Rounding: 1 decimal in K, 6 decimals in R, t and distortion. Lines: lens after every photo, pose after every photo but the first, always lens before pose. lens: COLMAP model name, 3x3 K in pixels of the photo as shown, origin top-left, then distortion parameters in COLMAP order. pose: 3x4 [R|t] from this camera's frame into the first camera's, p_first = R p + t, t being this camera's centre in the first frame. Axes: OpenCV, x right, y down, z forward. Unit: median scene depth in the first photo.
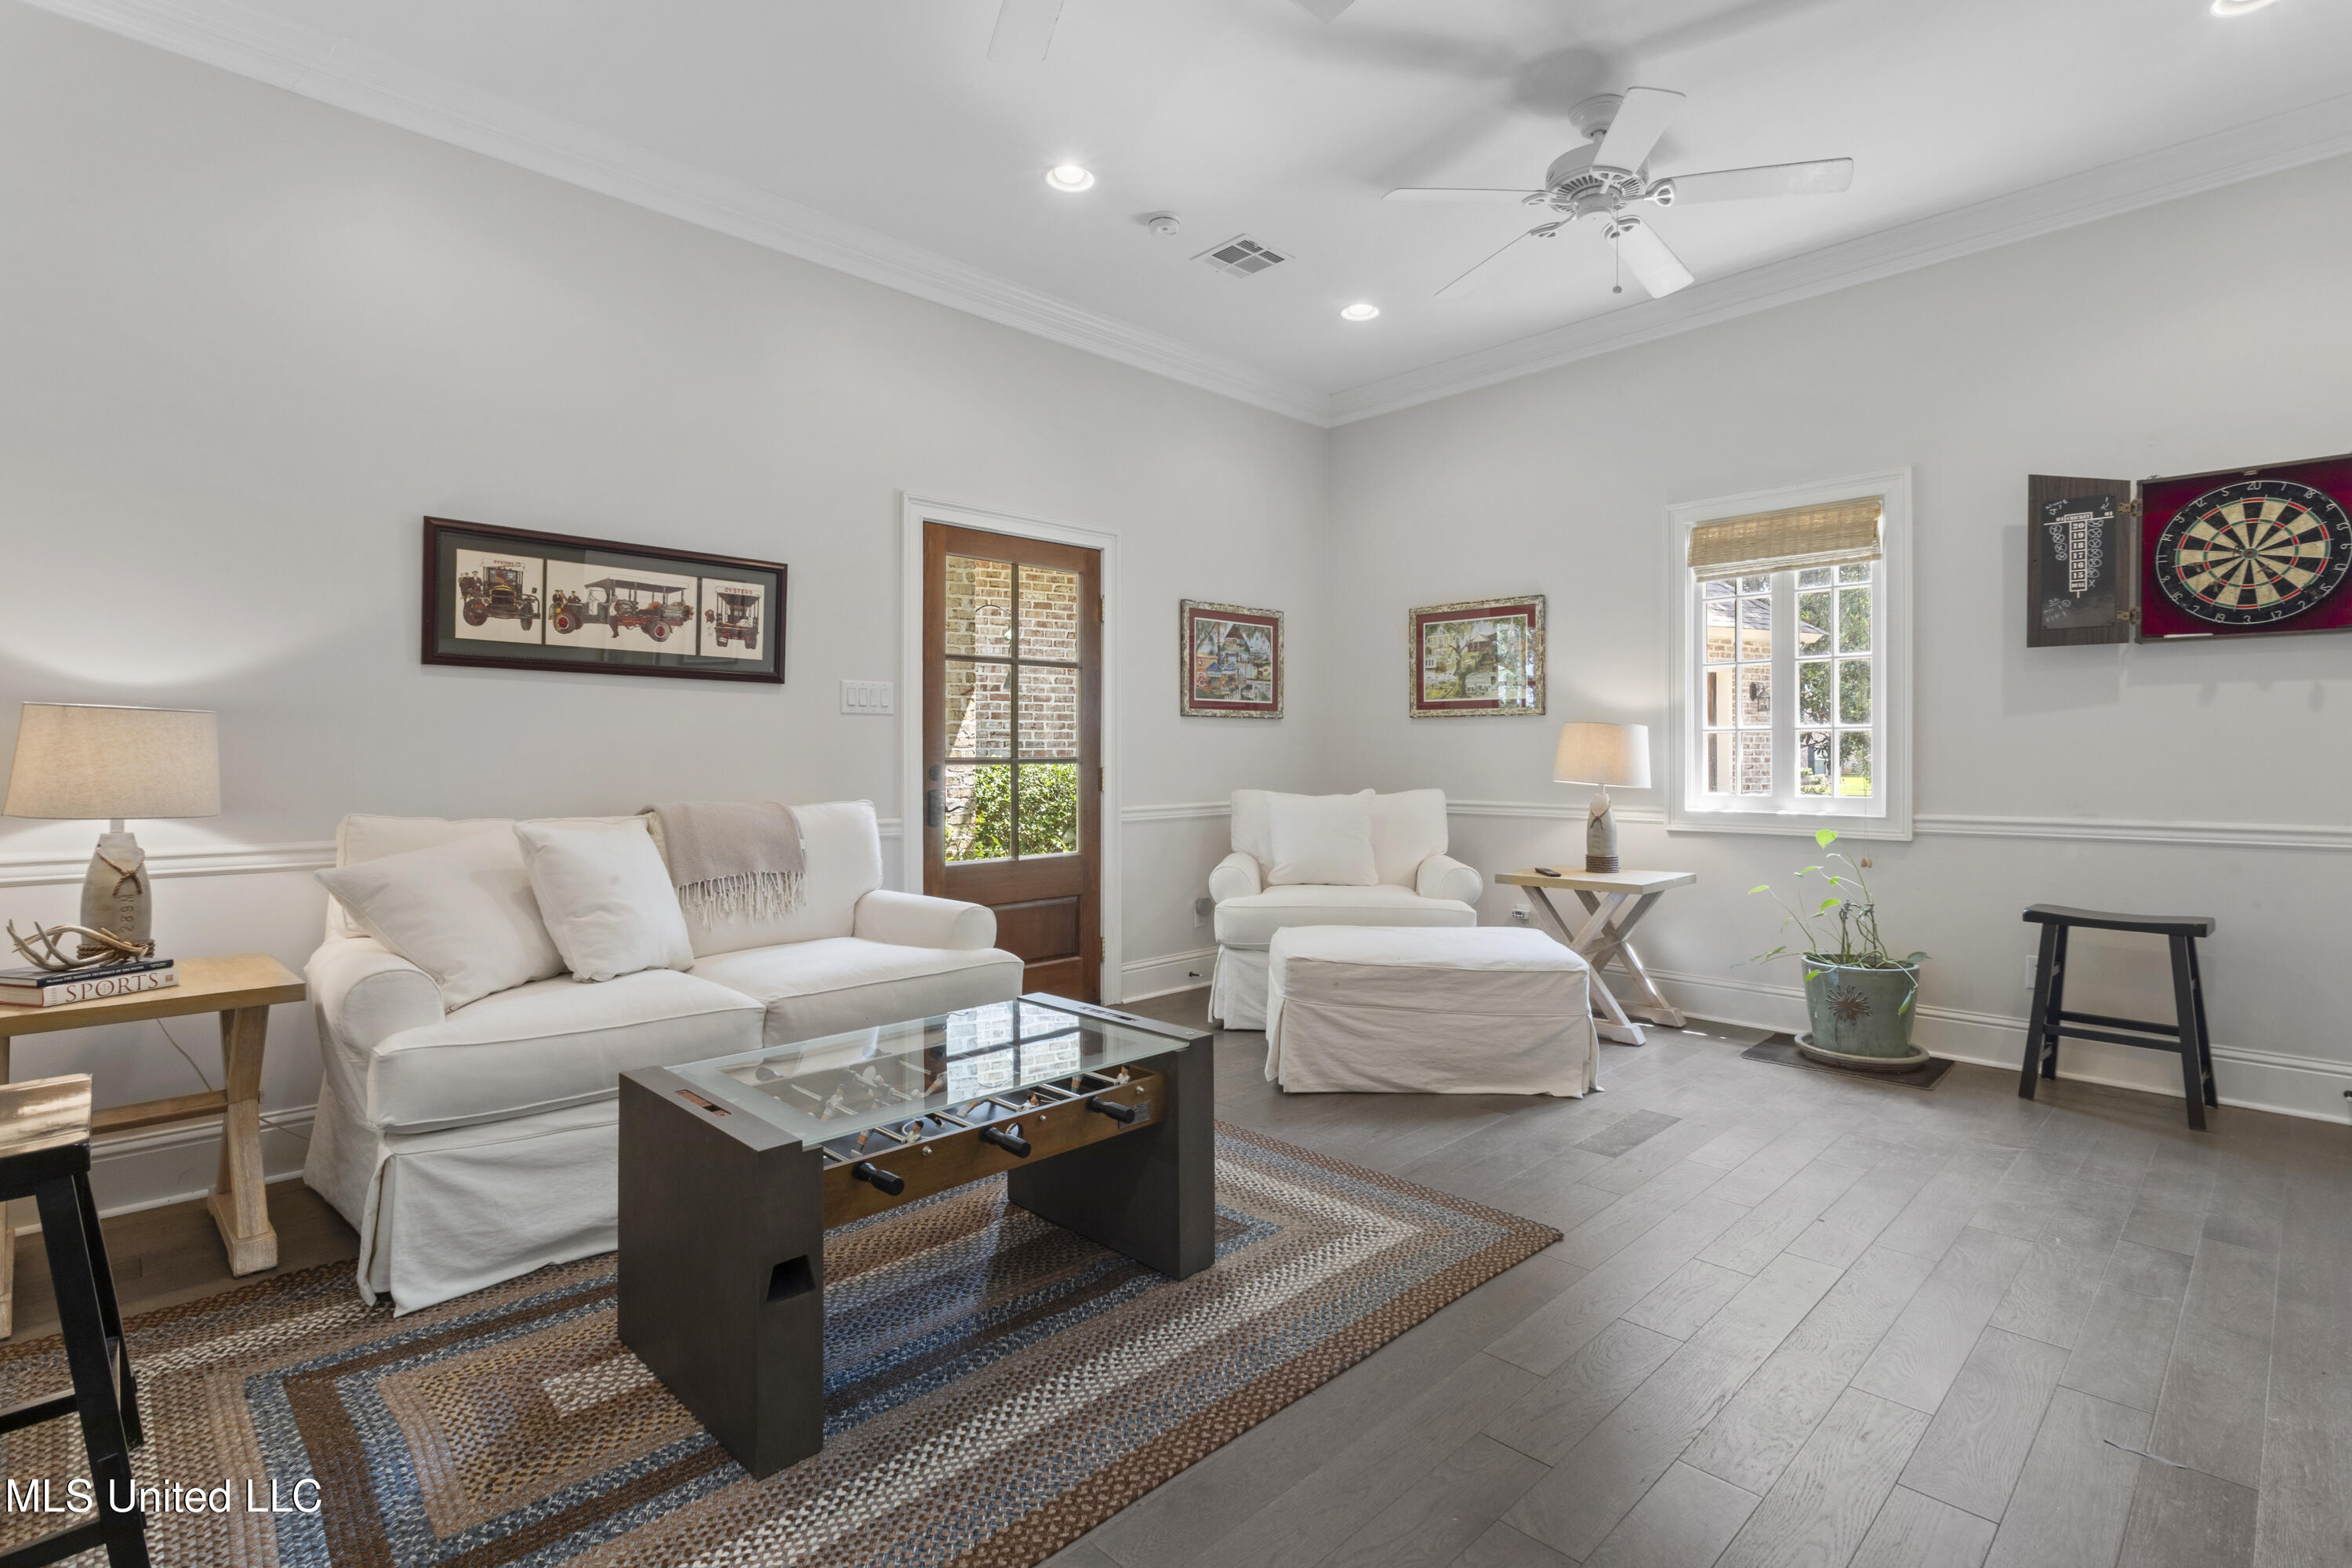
lens RADIAL K [[1138.0, 0, 1163.3], [0, 1138.0, 759.2], [0, 0, 1]] dist [-0.005711, -0.000420]
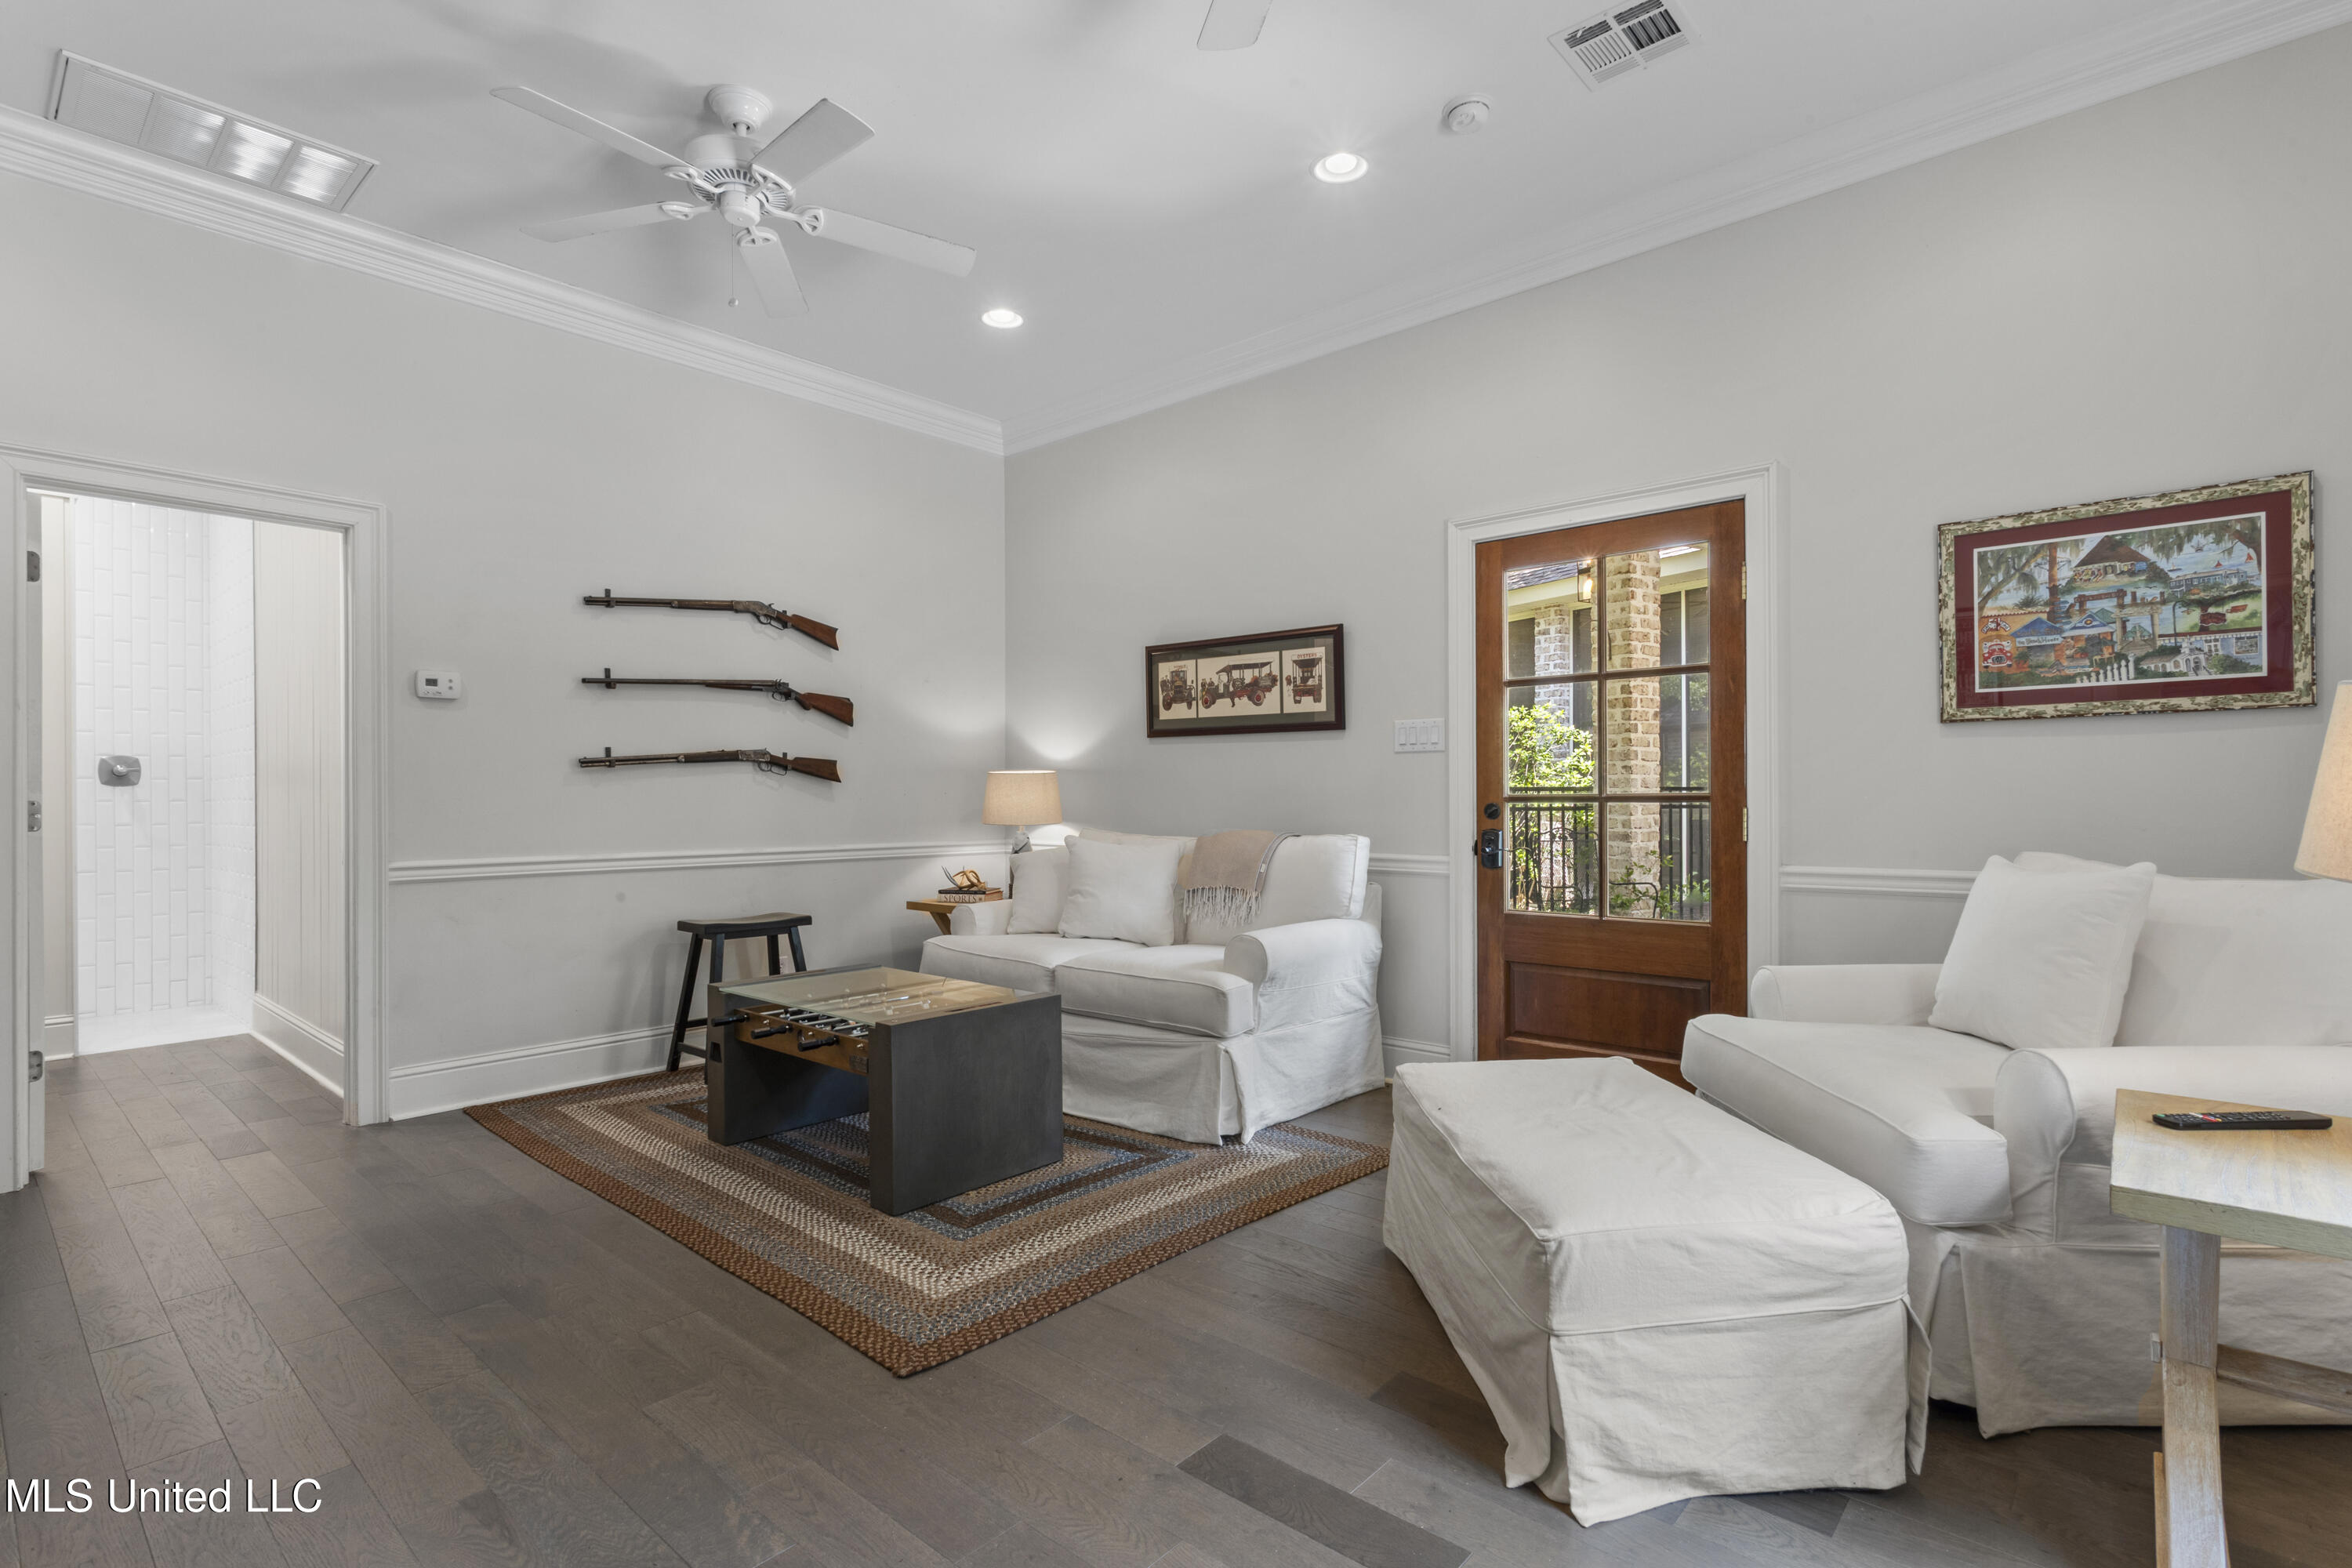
lens RADIAL K [[1138.0, 0, 1162.3], [0, 1138.0, 797.2], [0, 0, 1]] dist [-0.005711, -0.000420]
pose [[0.047989, 0.001194, -0.998847, 0.837454], [0.001958, 0.999997, 0.001290, -0.001291], [0.998846, -0.002018, 0.047987, 0.813828]]
